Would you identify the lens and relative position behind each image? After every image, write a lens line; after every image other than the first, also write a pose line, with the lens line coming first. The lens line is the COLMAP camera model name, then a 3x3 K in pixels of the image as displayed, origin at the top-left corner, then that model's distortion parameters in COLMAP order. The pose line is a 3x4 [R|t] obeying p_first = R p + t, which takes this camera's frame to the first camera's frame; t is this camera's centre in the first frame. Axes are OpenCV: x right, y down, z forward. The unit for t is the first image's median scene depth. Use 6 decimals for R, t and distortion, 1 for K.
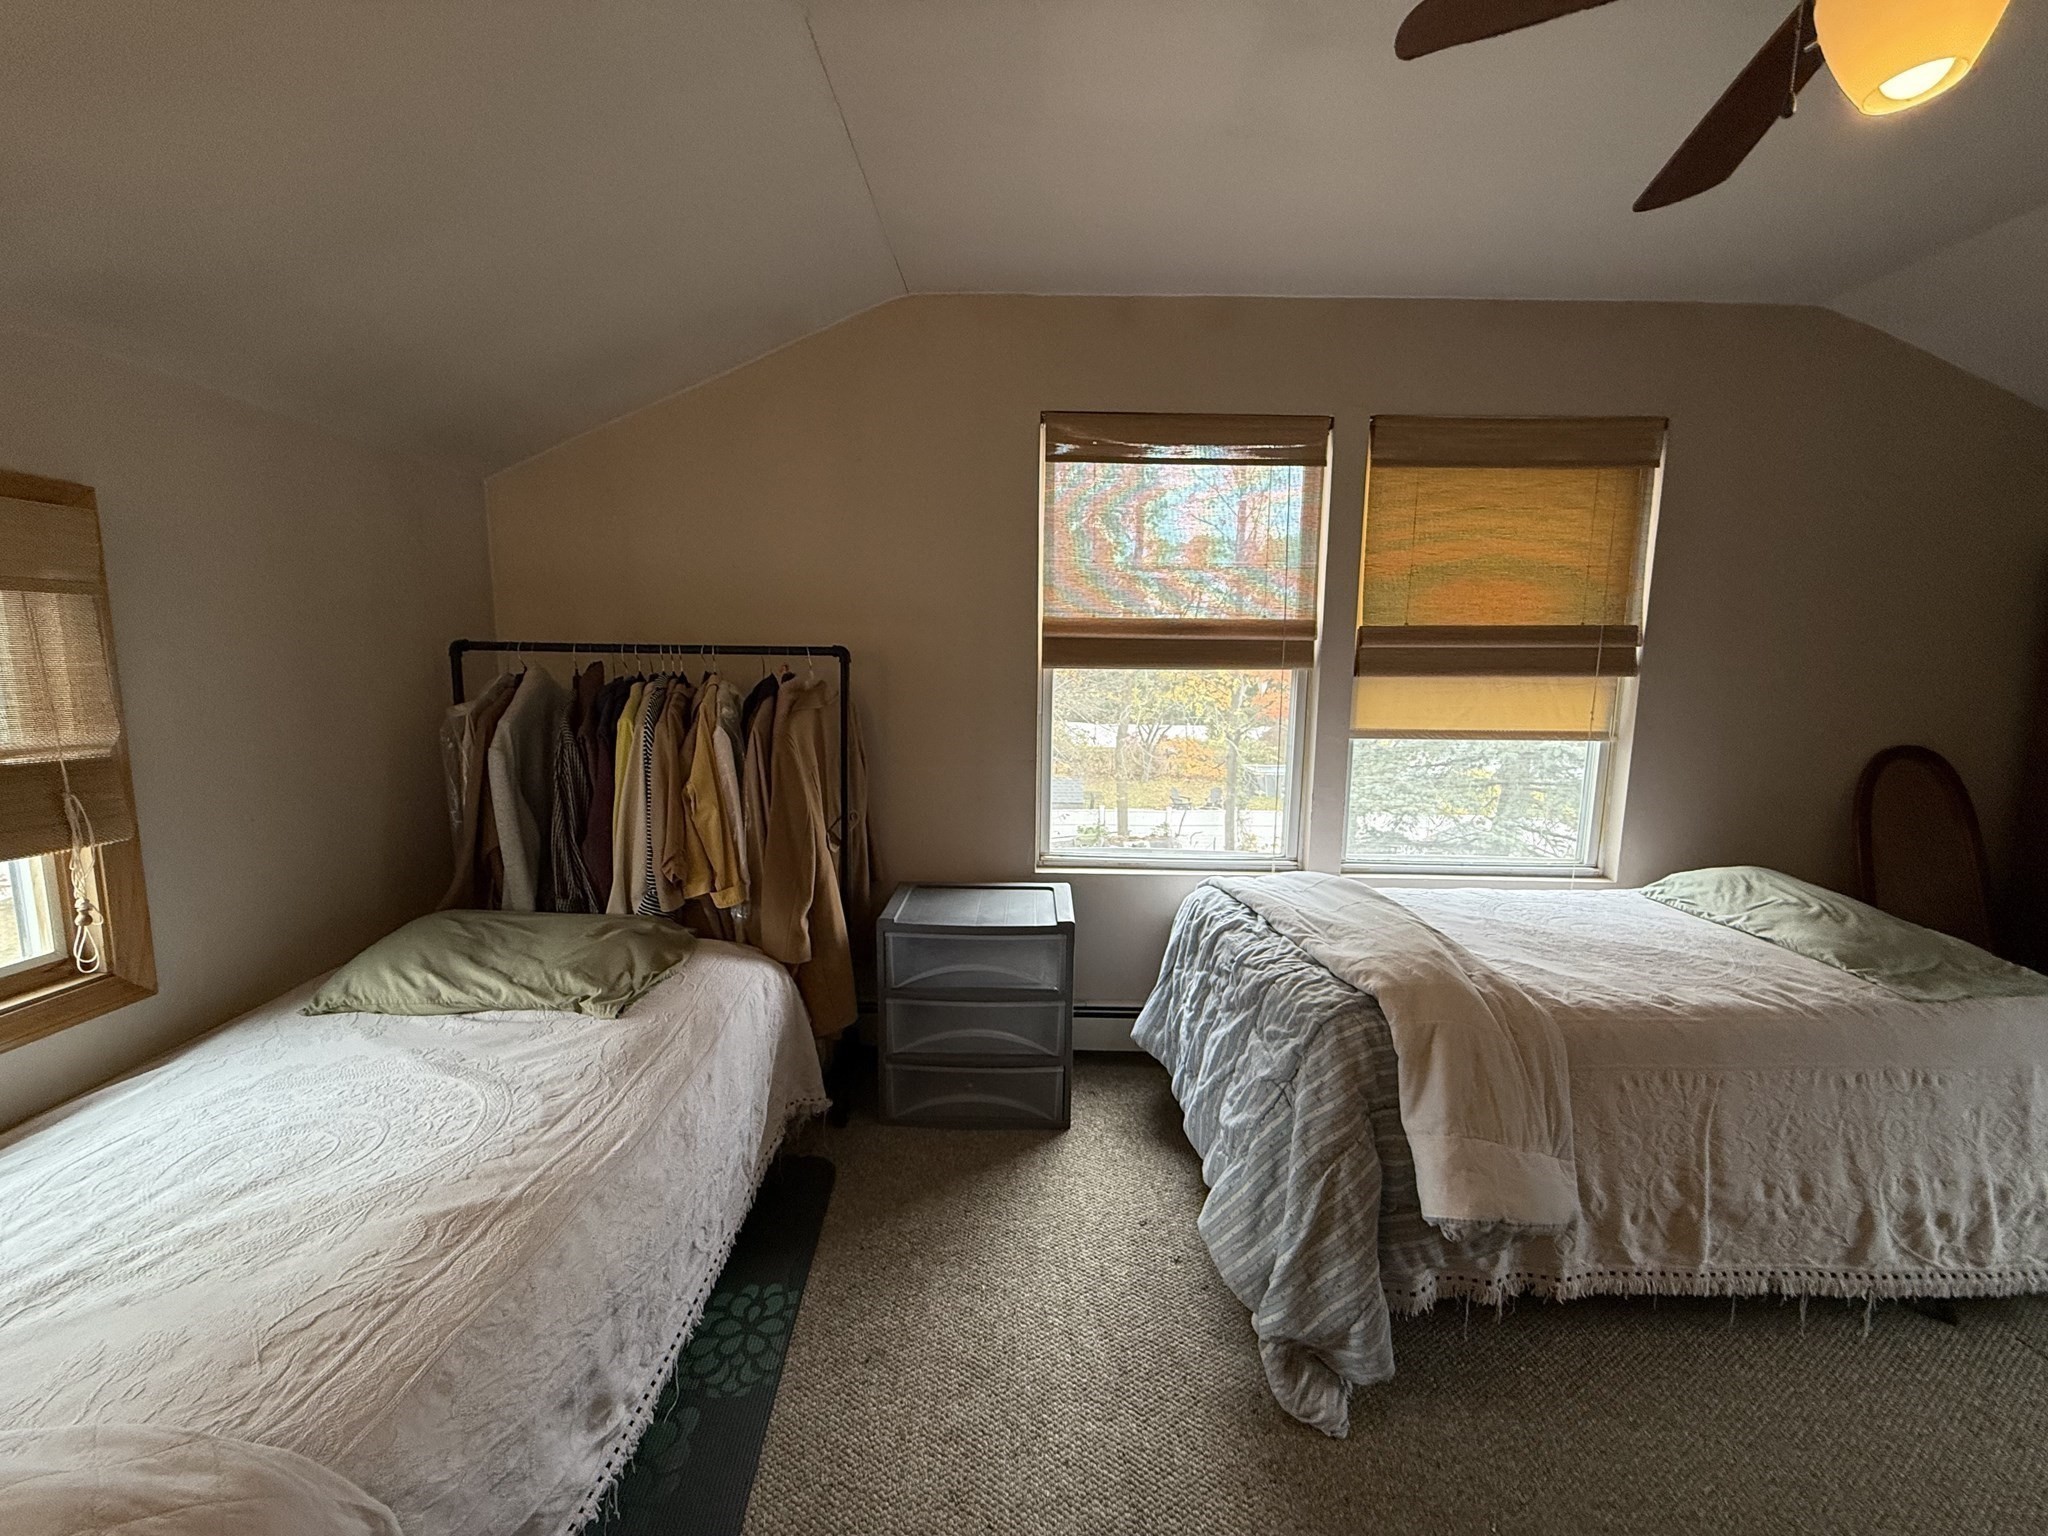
lens RADIAL K [[818.8, 0, 1024.0], [0, 818.8, 768.0], [0, 0, 1]] dist [-0.001318, 0.000021]
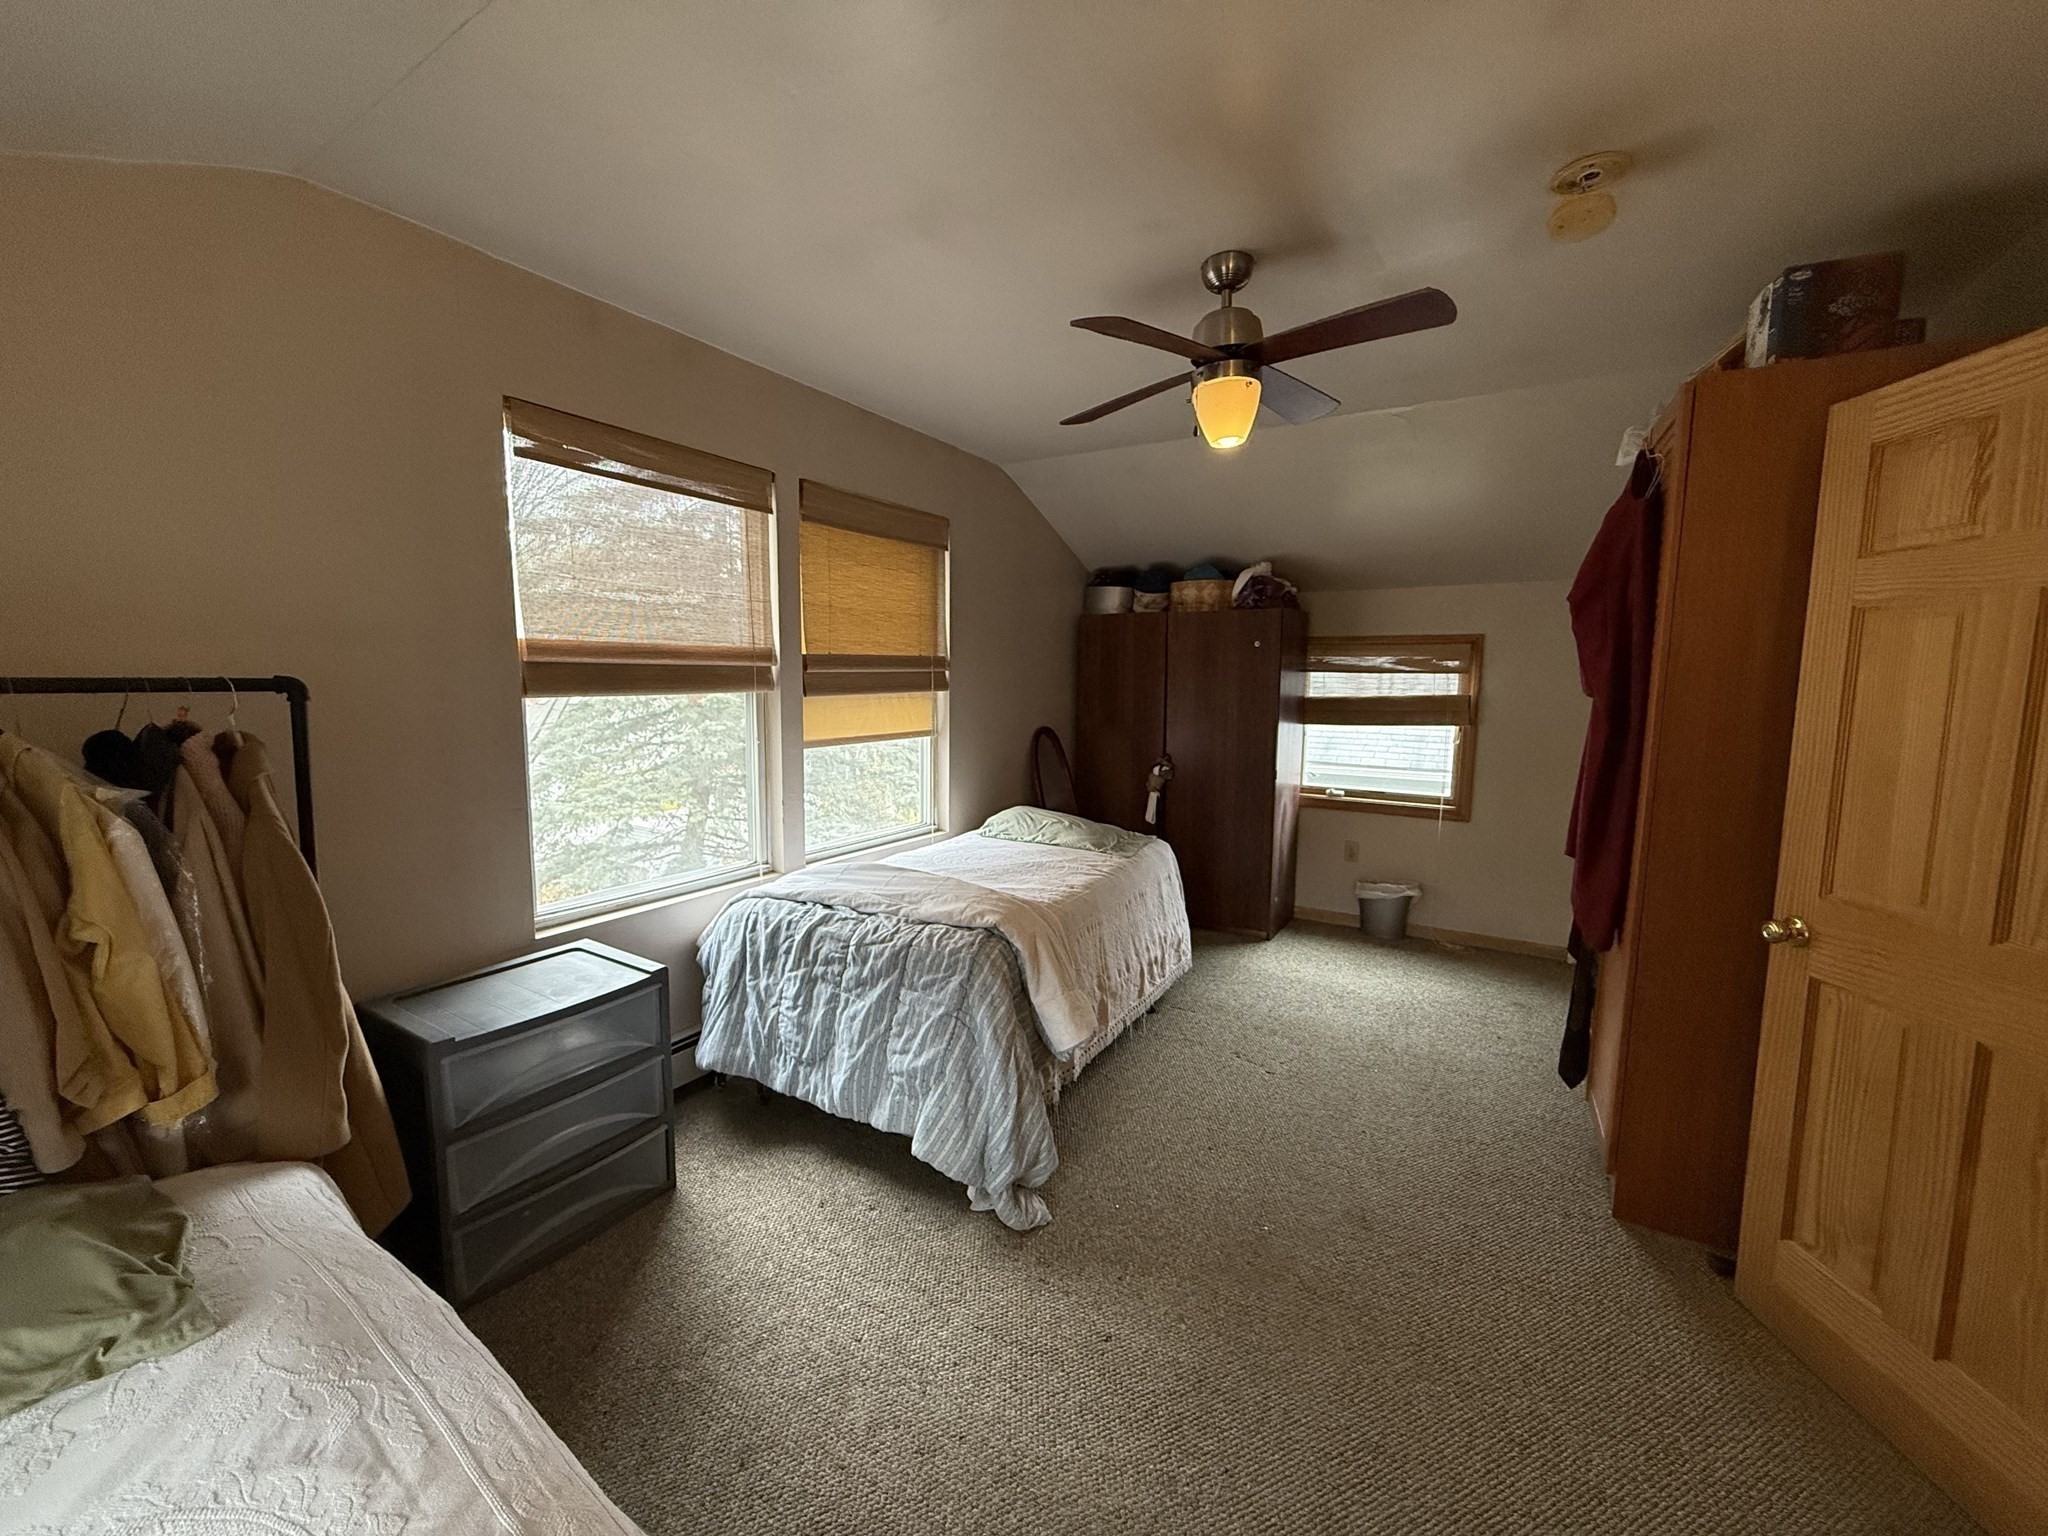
lens RADIAL K [[818.8, 0, 1024.0], [0, 818.8, 768.0], [0, 0, 1]] dist [-0.001318, 0.000021]
pose [[0.513849, -0.105124, 0.851416, -0.533423], [0.109028, 0.992418, 0.056733, -0.050900], [-0.850924, 0.063676, 0.521414, 0.147844]]
